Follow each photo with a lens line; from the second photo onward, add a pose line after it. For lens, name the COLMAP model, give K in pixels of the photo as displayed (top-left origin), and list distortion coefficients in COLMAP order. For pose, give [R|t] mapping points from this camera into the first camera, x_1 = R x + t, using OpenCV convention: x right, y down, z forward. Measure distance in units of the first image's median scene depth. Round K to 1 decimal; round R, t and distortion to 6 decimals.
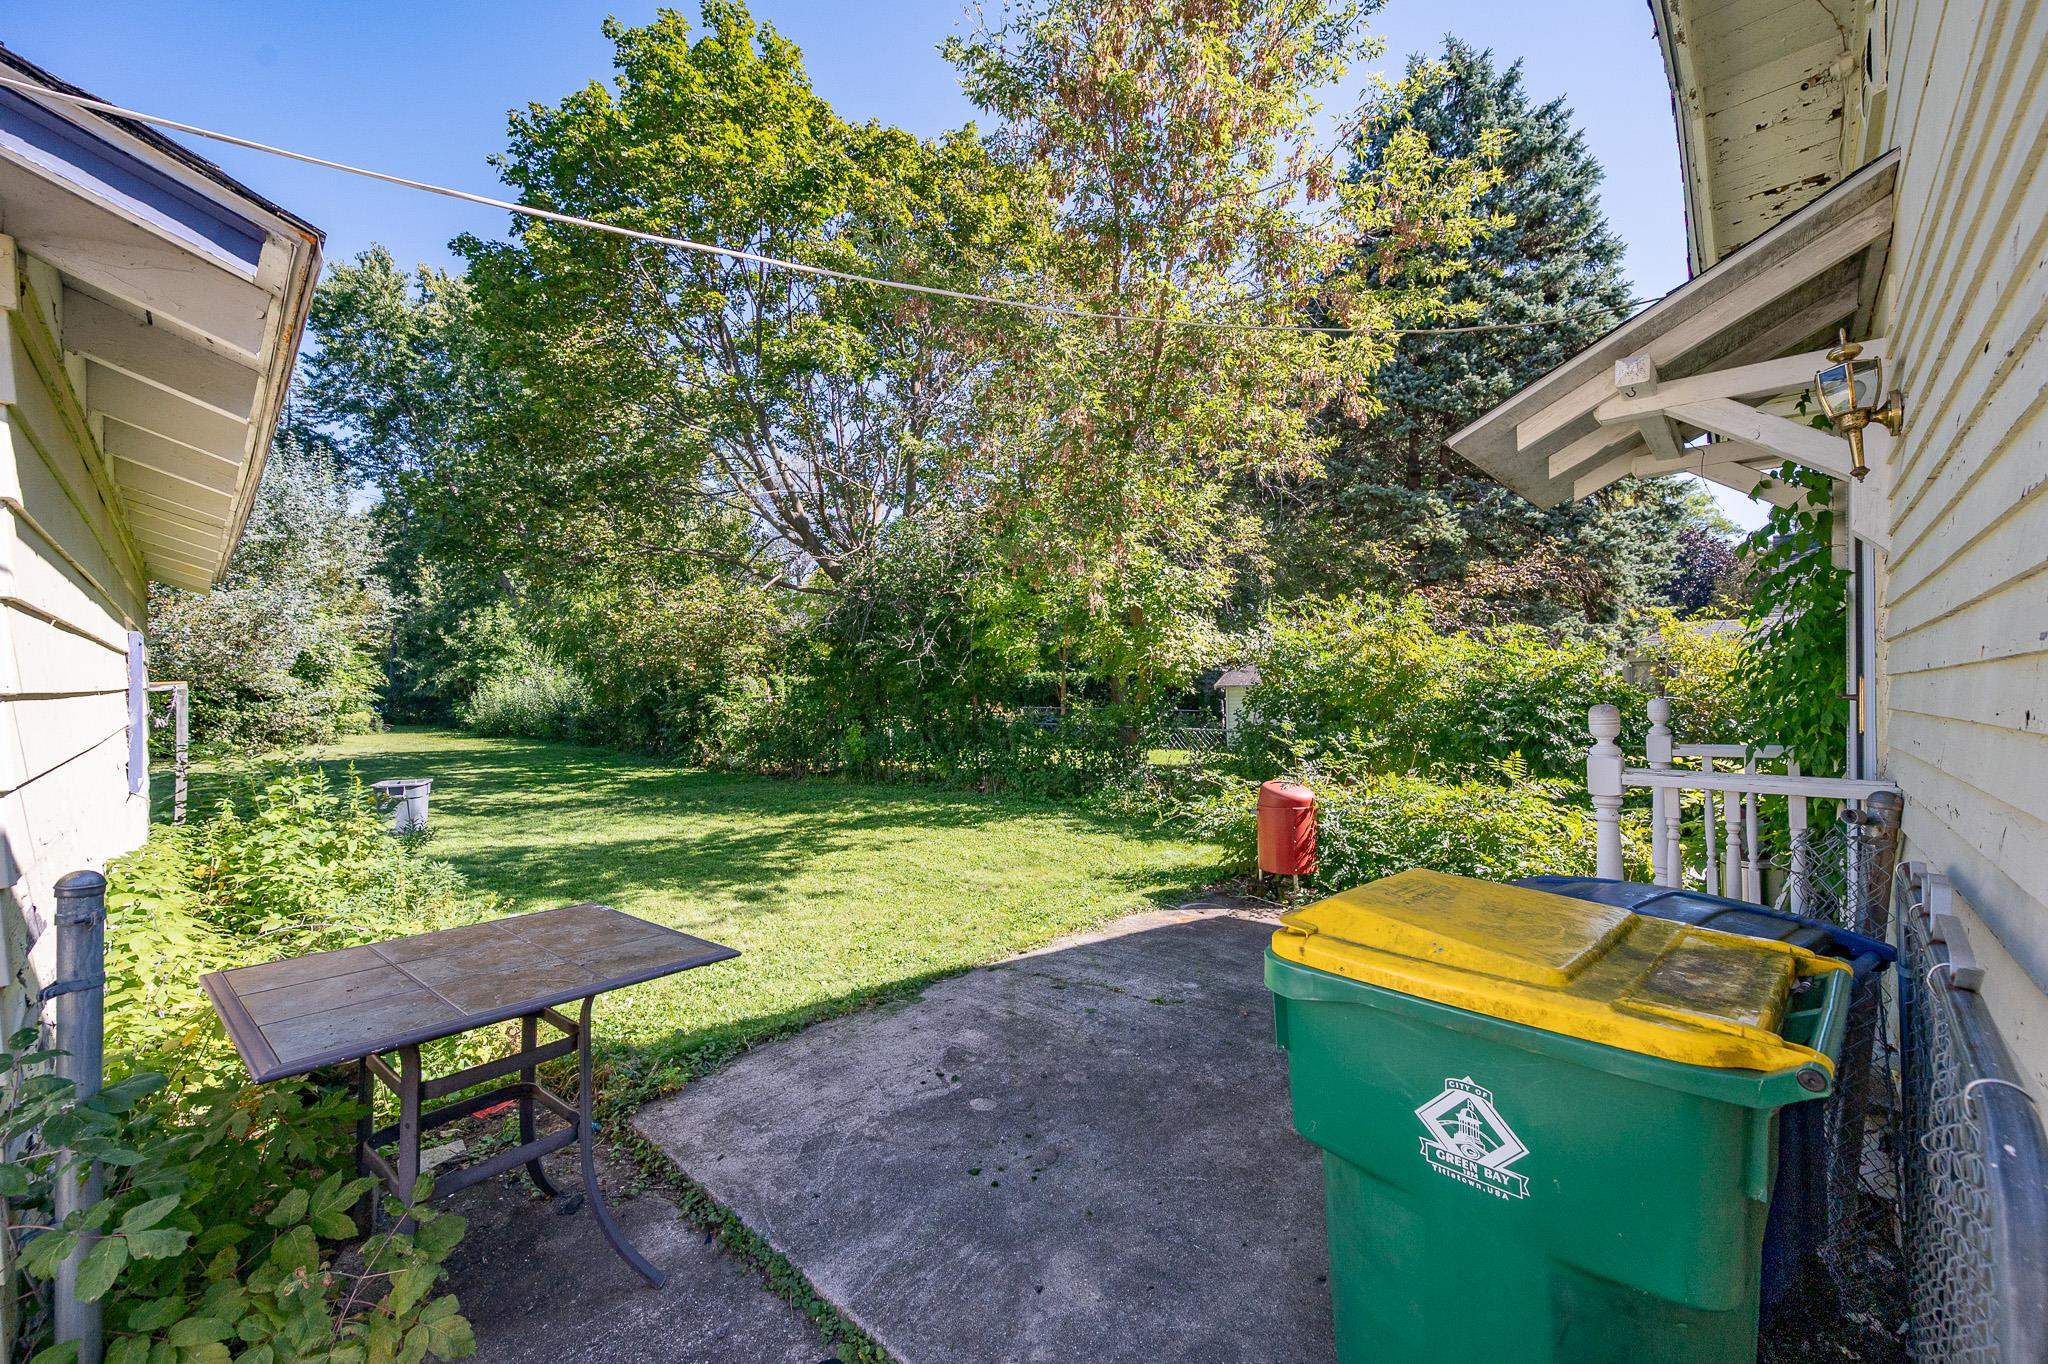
lens RADIAL K [[805.9, 0, 1029.3], [0, 805.9, 678.5], [0, 0, 1]] dist [-0.003649, 0.000972]
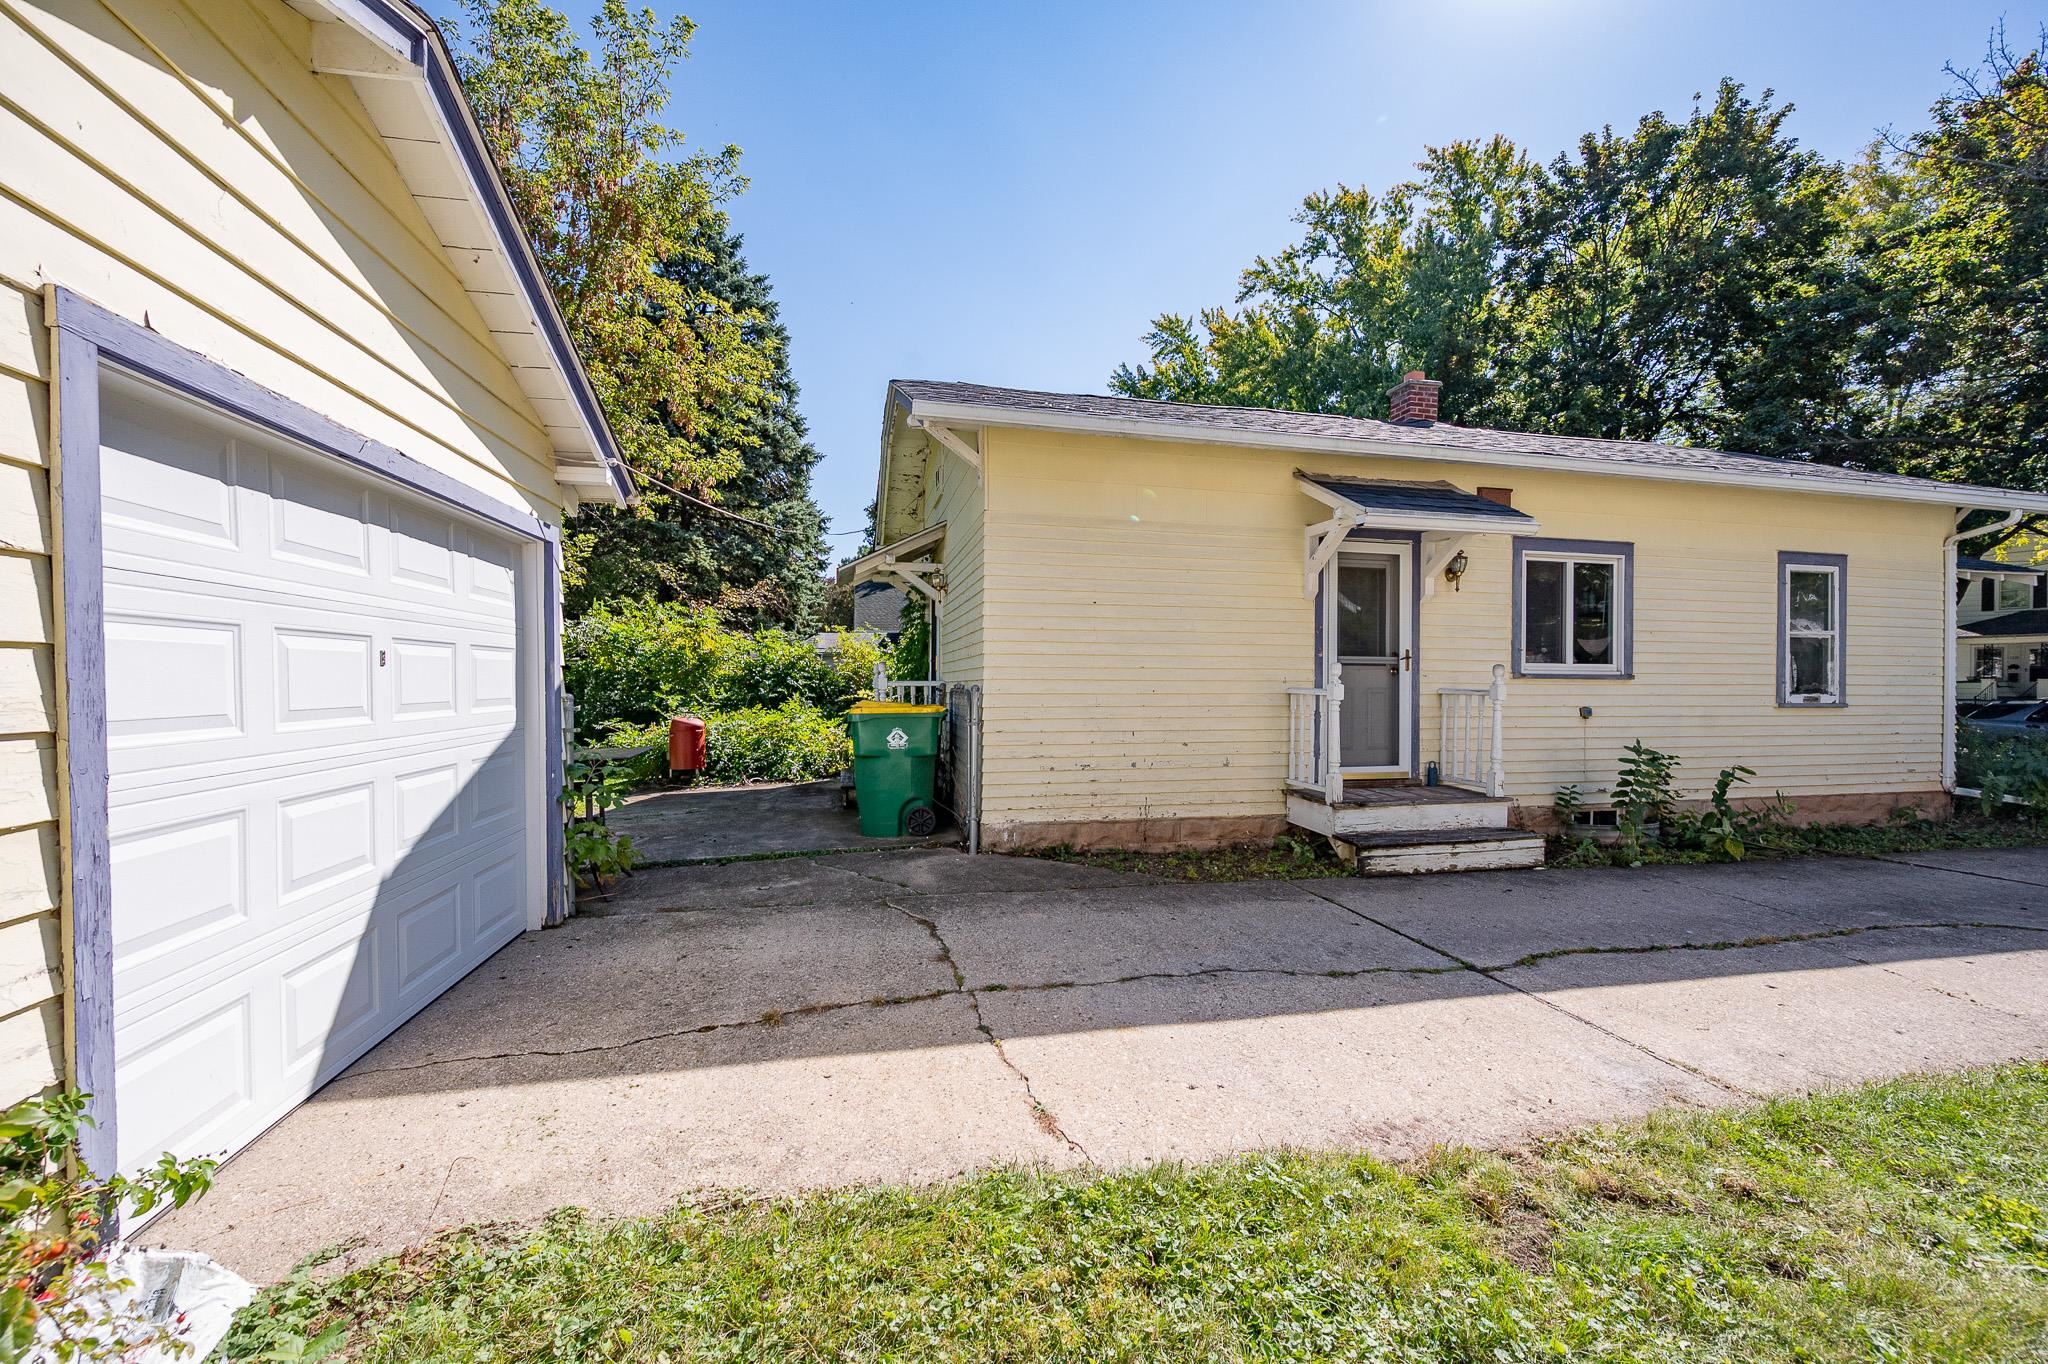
lens RADIAL K [[805.9, 0, 1024.8], [0, 805.9, 687.1], [0, 0, 1]] dist [-0.003649, 0.000972]
pose [[0.557843, 0.000675, 0.829946, -0.449661], [-0.013623, 0.999872, 0.008343, 0.027588], [-0.829835, -0.015960, 0.557781, -0.347082]]
